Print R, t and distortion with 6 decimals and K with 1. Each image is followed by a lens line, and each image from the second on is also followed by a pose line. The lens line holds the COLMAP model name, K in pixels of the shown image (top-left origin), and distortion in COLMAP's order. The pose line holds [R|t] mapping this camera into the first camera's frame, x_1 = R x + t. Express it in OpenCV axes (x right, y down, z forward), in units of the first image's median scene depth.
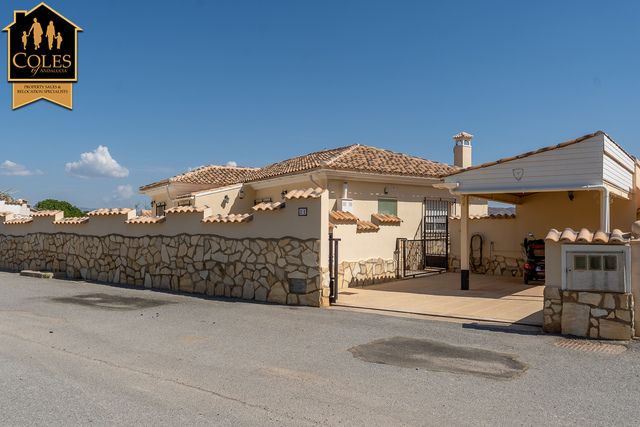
lens RADIAL K [[546.7, 0, 318.7], [0, 546.7, 218.1], [0, 0, 1]] dist [-0.004066, 0.005496]
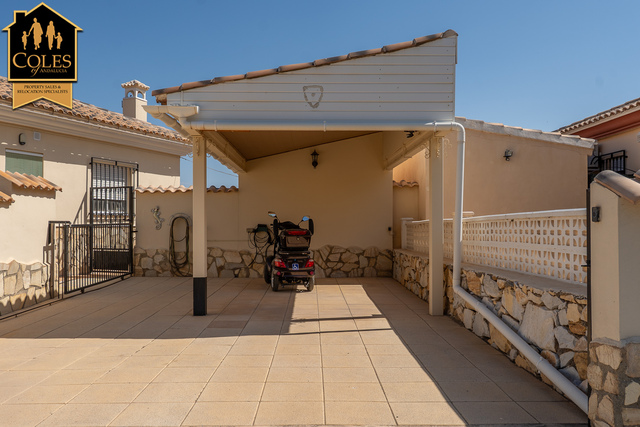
lens RADIAL K [[546.7, 0, 321.6], [0, 546.7, 217.5], [0, 0, 1]] dist [-0.004066, 0.005496]
pose [[0.798004, -0.000139, 0.602653, 0.034831], [-0.009158, 0.999882, 0.012357, 0.023924], [-0.602583, -0.015380, 0.797908, 0.418856]]
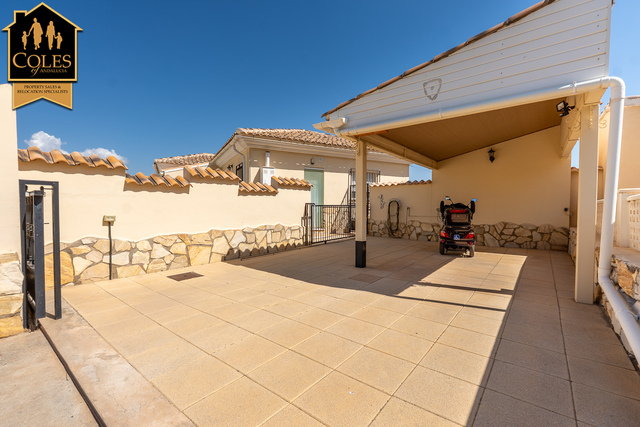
lens RADIAL K [[281.8, 0, 320.9], [0, 281.8, 214.9], [0, 0, 1]] dist [-0.006540, -0.000848]
pose [[0.999188, -0.003295, -0.040149, 0.188316], [0.005450, 0.998542, 0.053699, 0.030500], [0.039914, -0.053874, 0.997750, 0.502405]]
